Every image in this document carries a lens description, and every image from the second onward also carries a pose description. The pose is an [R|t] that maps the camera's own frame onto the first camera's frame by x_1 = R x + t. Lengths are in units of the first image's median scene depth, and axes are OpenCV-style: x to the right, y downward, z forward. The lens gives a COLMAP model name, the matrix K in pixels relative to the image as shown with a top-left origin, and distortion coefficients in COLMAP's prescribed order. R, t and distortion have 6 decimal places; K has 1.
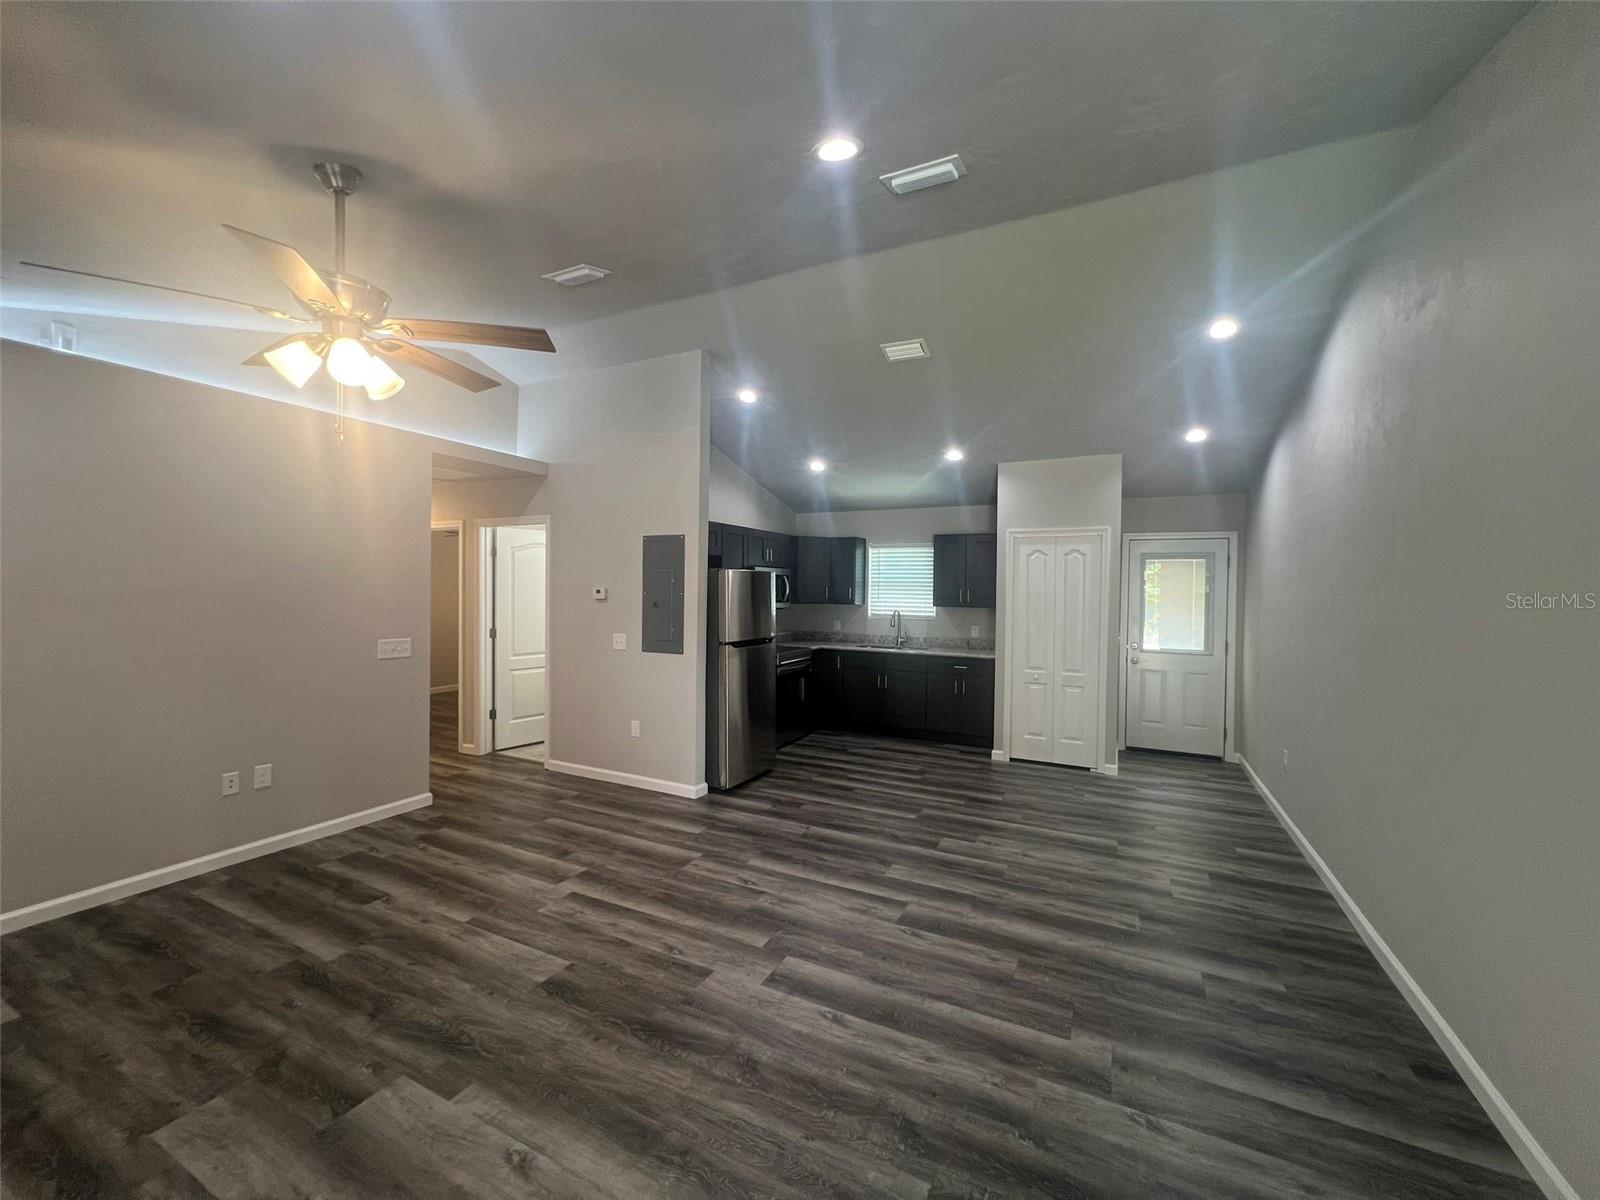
lens RADIAL K [[640.6, 0, 795.8], [0, 640.6, 598.7], [0, 0, 1]] dist [0.000947, 0.000421]
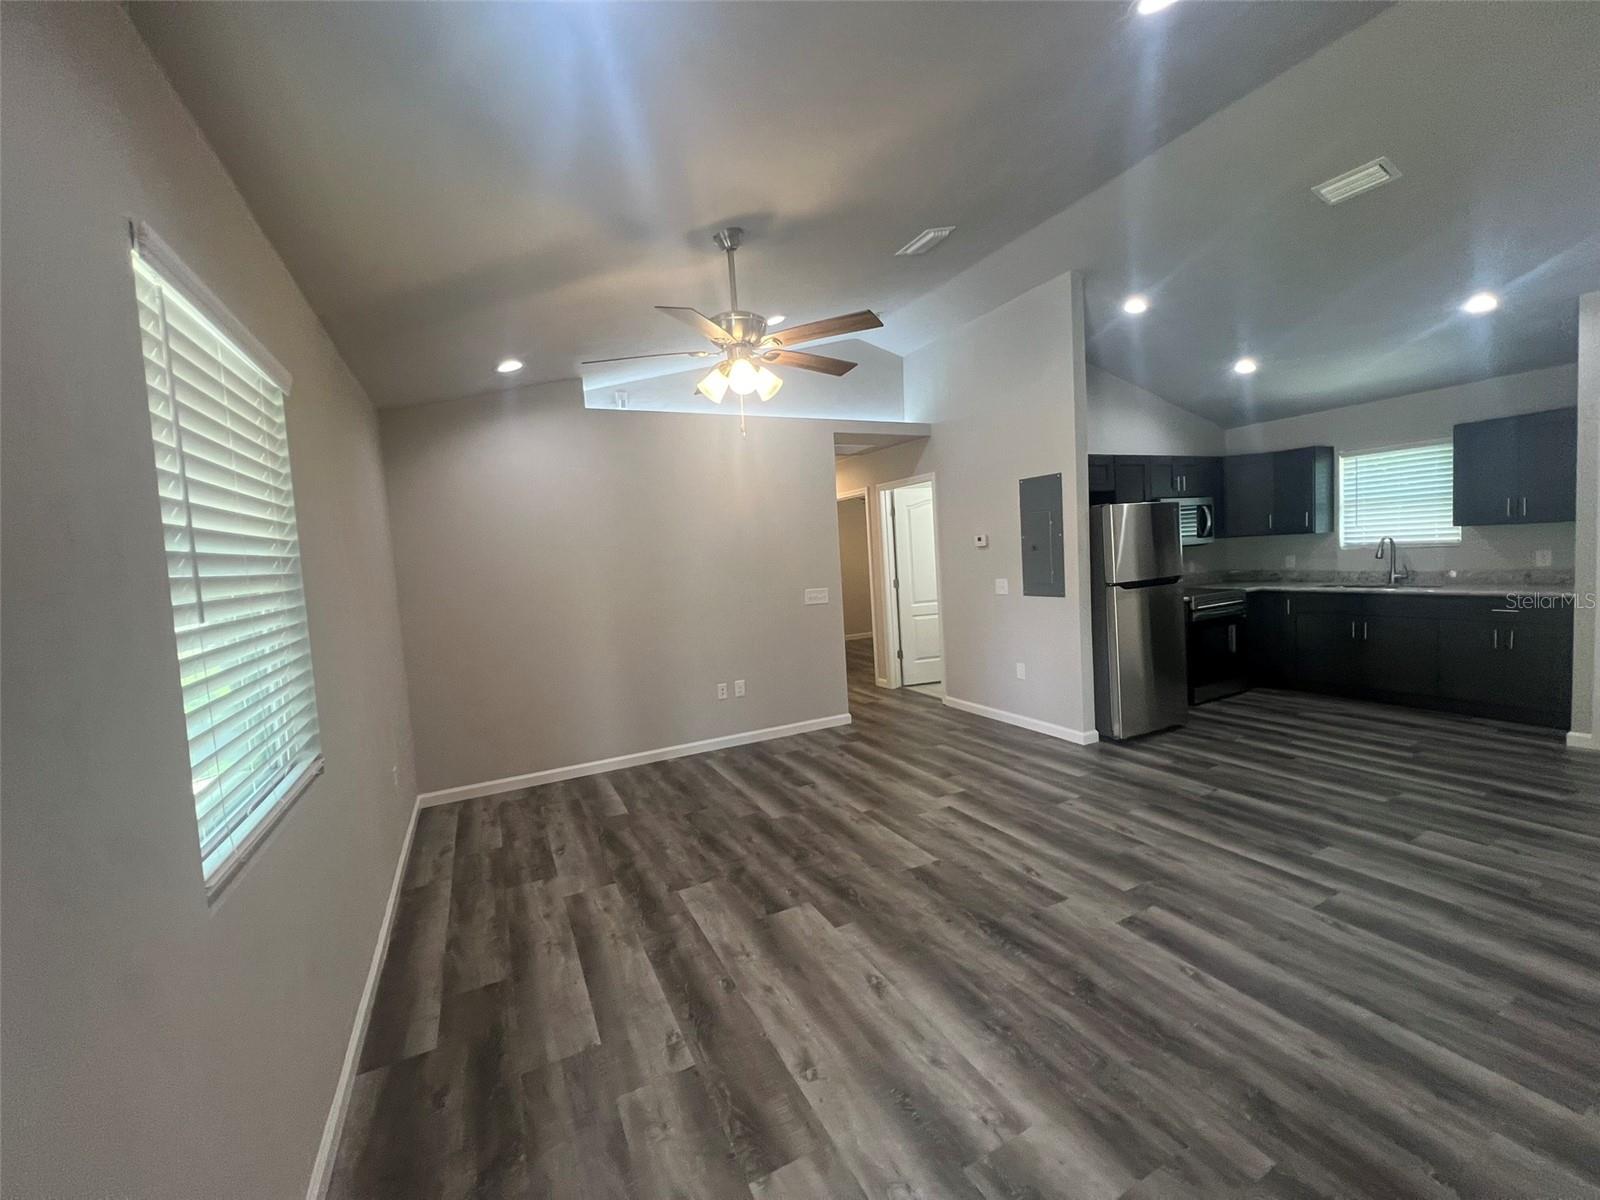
lens RADIAL K [[640.6, 0, 795.0], [0, 640.6, 598.5], [0, 0, 1]] dist [0.000947, 0.000421]
pose [[0.799298, -0.019451, -0.600620, 0.104961], [0.062113, 0.996797, 0.050378, 0.019117], [0.597716, -0.077573, 0.797946, -0.025821]]
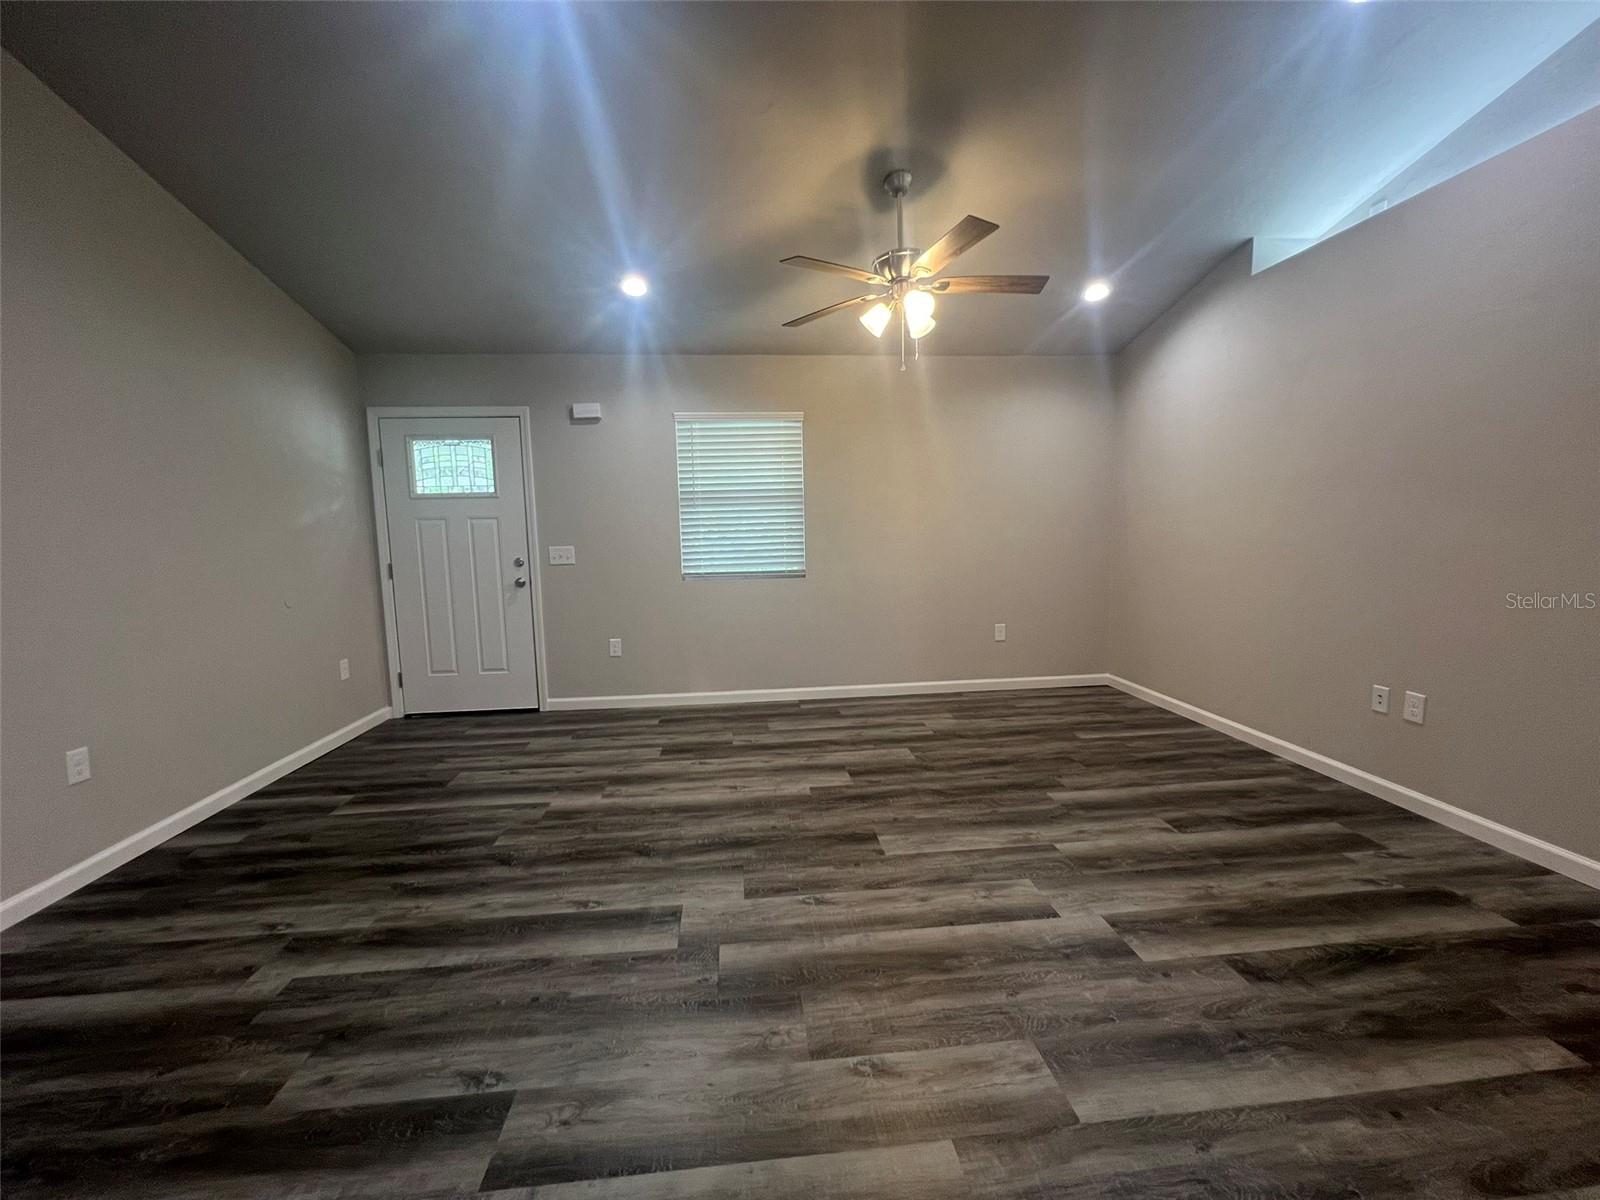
lens RADIAL K [[640.6, 0, 794.8], [0, 640.6, 593.4], [0, 0, 1]] dist [0.000947, 0.000421]
pose [[-0.846907, 0.059148, -0.528441, 0.174210], [0.004040, 0.994481, 0.104837, 0.062302], [0.531725, 0.086652, -0.842472, 1.229378]]
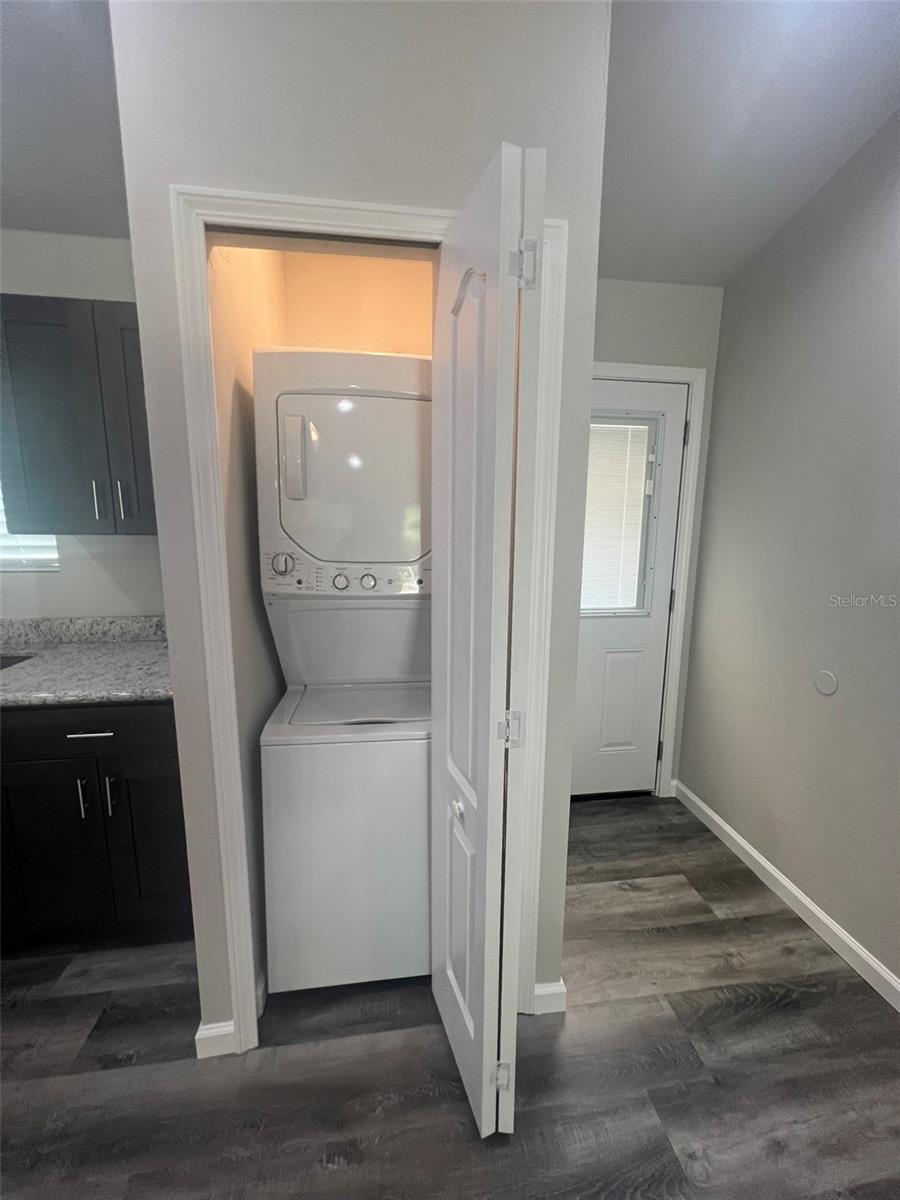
lens RADIAL K [[480.5, 0, 454.5], [0, 480.5, 597.1], [0, 0, 1]] dist [0.000947, 0.000421]
pose [[0.826899, -0.099515, 0.553475, 0.488633], [0.010599, 0.986801, 0.161593, 0.011927], [-0.562251, -0.127755, 0.817039, 1.260196]]
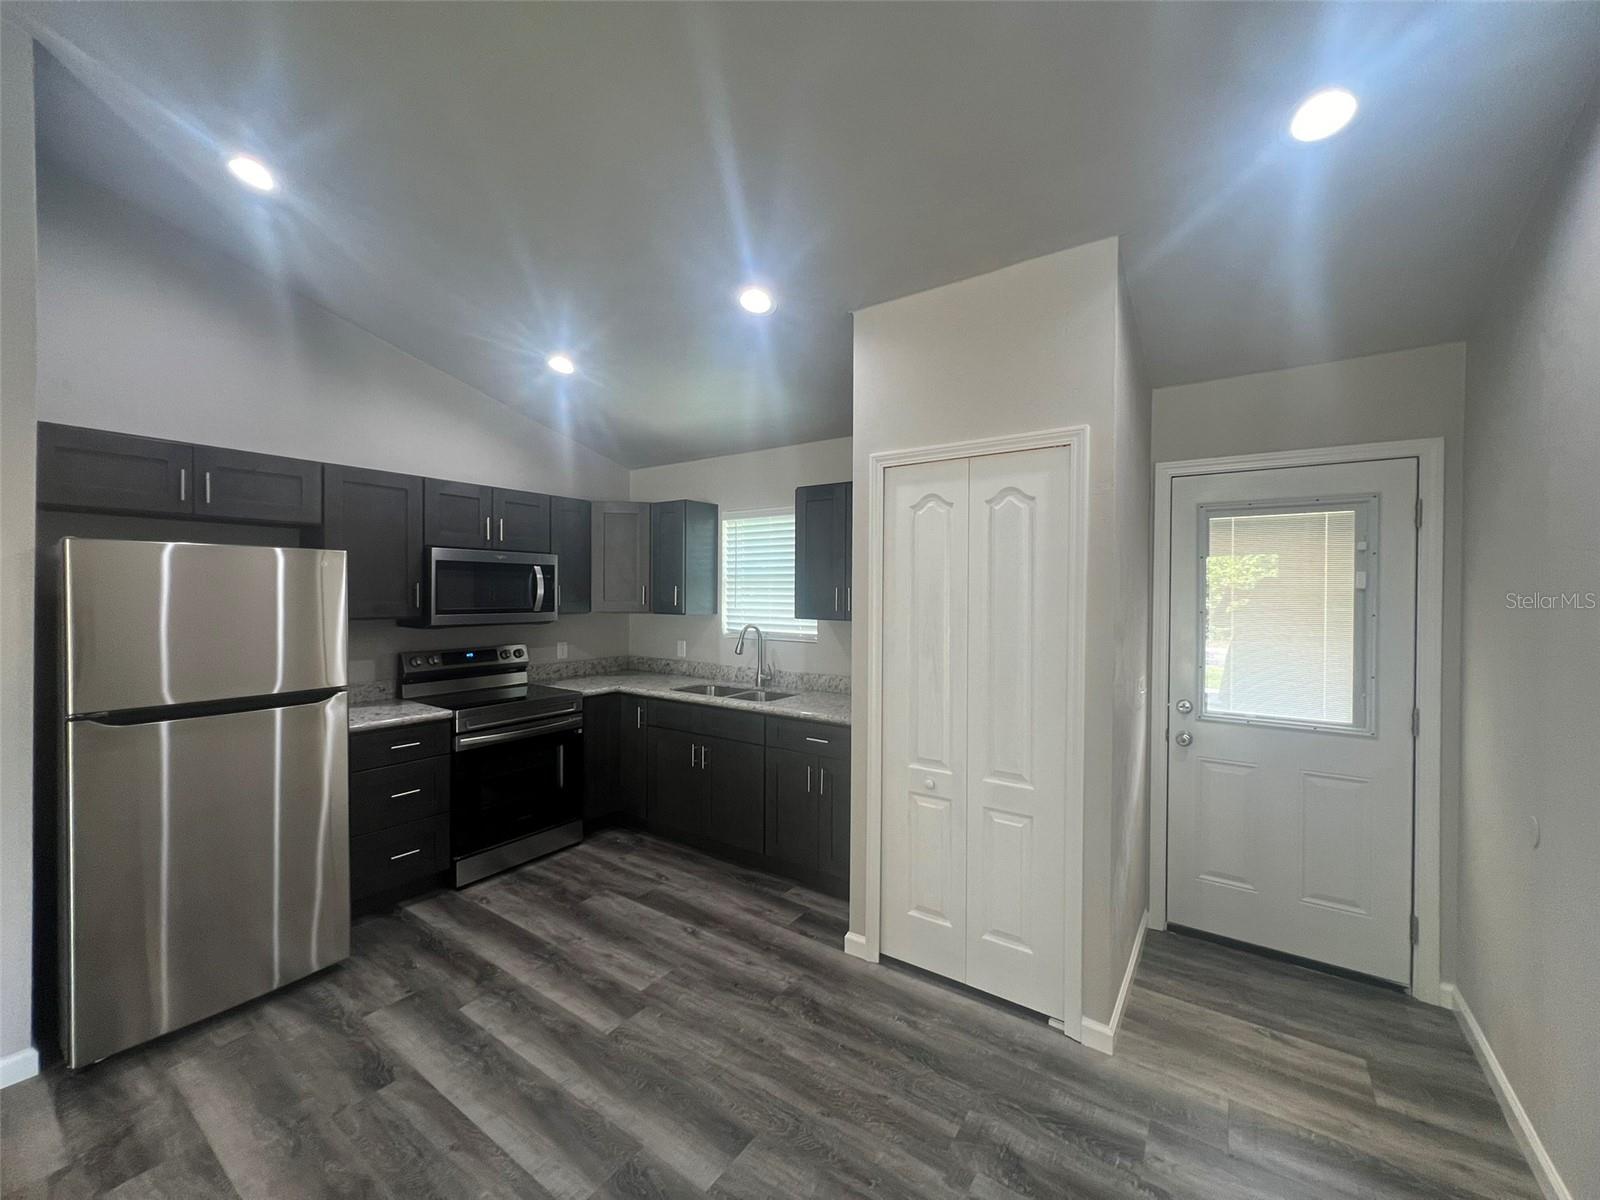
lens RADIAL K [[640.6, 0, 796.2], [0, 640.6, 596.3], [0, 0, 1]] dist [0.000947, 0.000421]
pose [[0.988681, -0.007041, -0.149864, 0.553621], [0.005861, 0.999948, -0.008313, -0.005056], [0.149915, 0.007340, 0.988672, 0.863015]]
